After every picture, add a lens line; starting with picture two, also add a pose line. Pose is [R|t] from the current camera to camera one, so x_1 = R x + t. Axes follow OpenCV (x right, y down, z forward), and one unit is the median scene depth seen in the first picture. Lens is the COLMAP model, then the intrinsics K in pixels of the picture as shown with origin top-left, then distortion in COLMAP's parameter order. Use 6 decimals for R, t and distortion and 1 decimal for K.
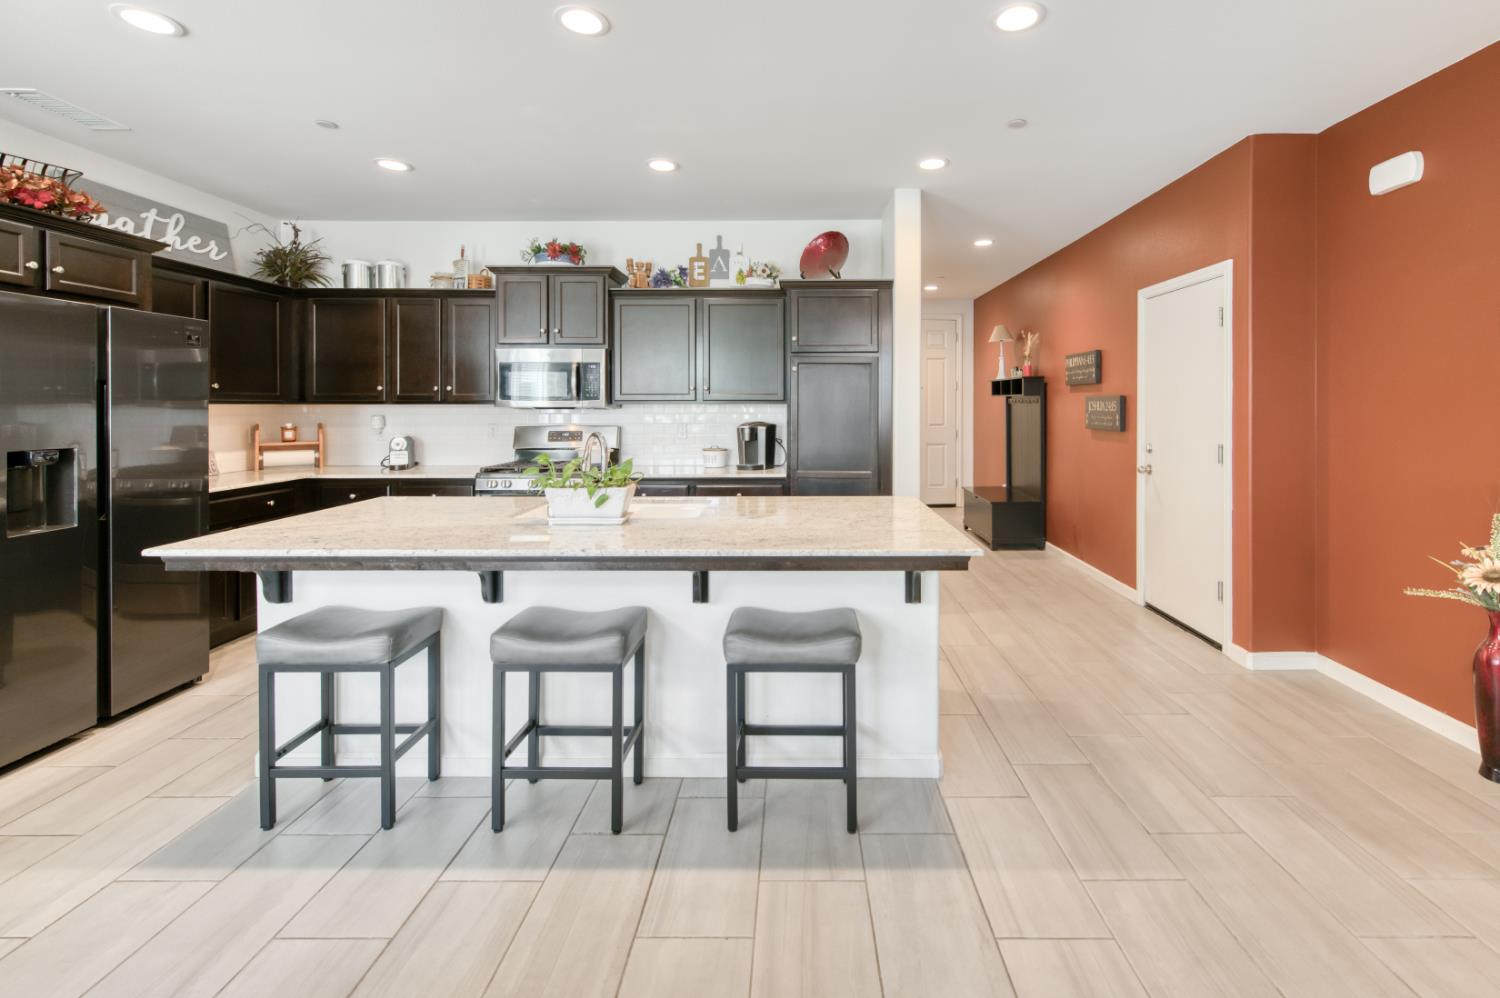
lens RADIAL K [[660.1, 0, 802.7], [0, 660.1, 410.8], [0, 0, 1]] dist [0.006633, -0.002667]
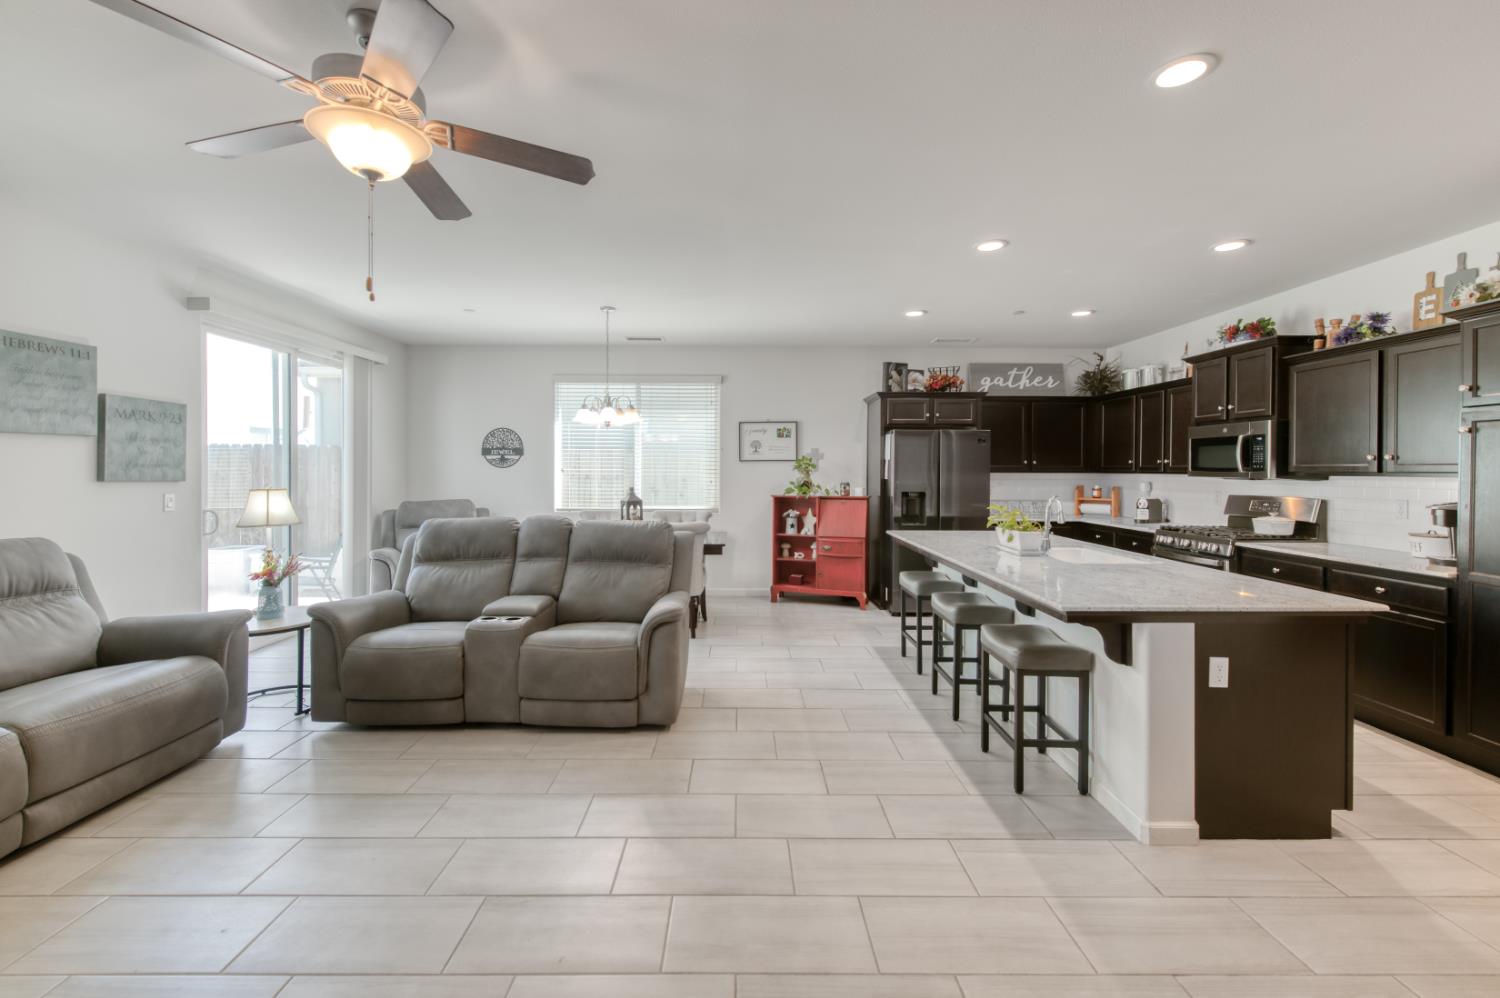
lens RADIAL K [[602.5, 0, 737.1], [0, 602.5, 472.0], [0, 0, 1]] dist [0.009845, -0.002947]
pose [[-0.006191, 0.006031, -0.999963, 0.626140], [-0.011322, 0.999917, 0.006101, -0.011916], [0.999917, 0.011359, -0.006122, 0.199779]]
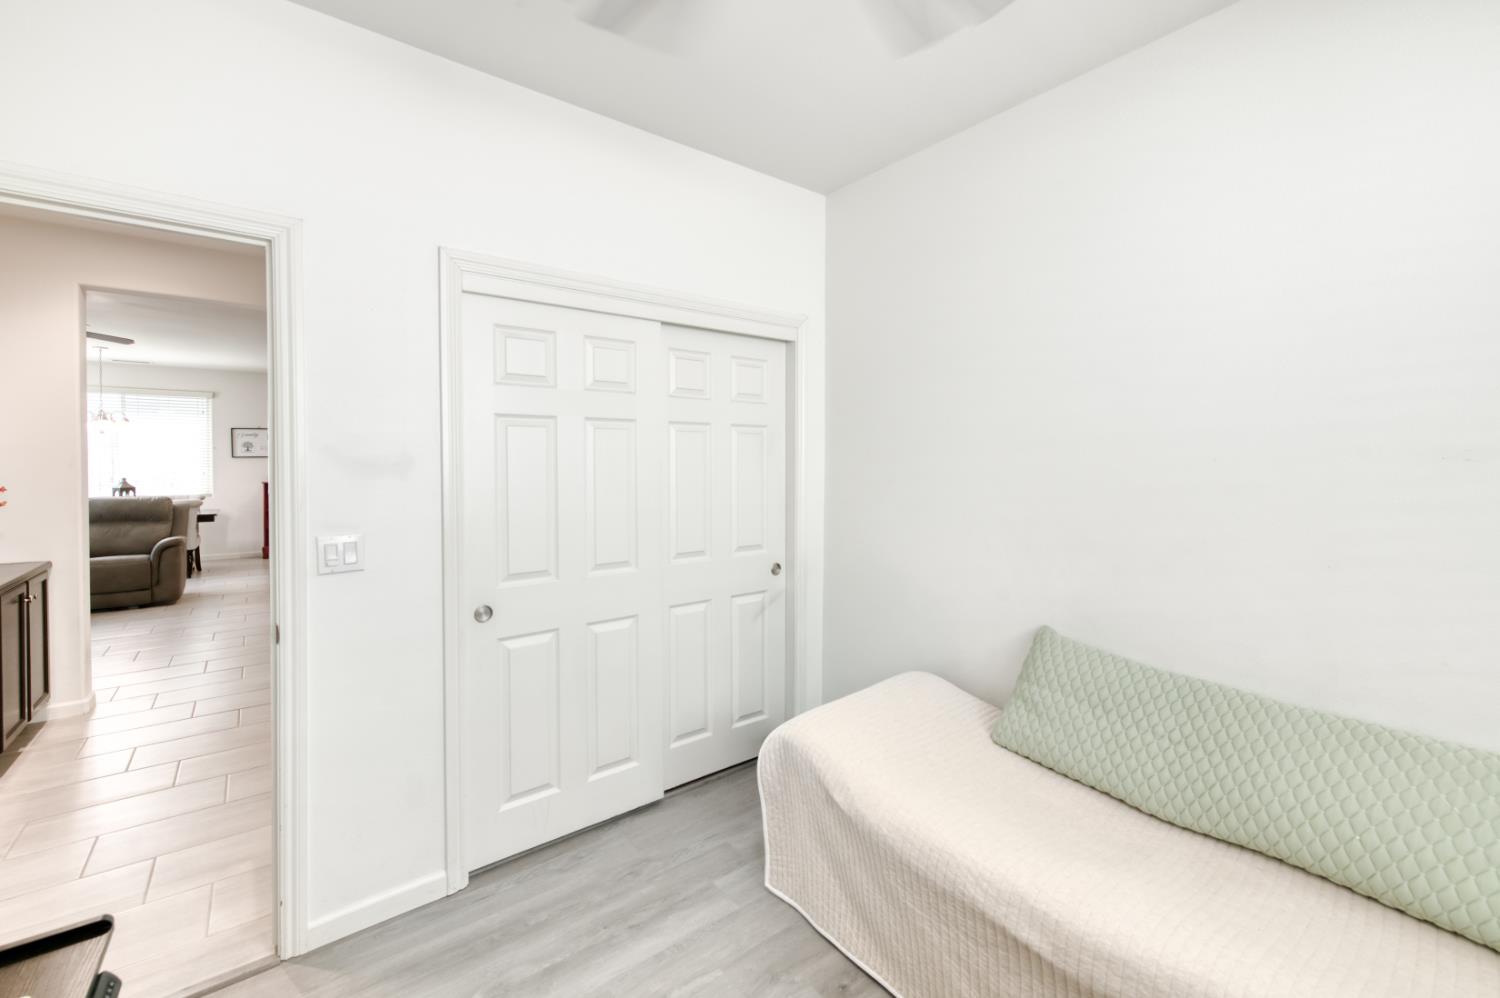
lens RADIAL K [[602.5, 0, 728.9], [0, 602.5, 466.5], [0, 0, 1]] dist [0.009845, -0.002947]
pose [[0.614494, 0.003726, -0.788913, 1.709113], [0.000123, 0.999988, 0.004819, -0.009158], [0.788921, -0.003058, 0.614486, 0.261021]]
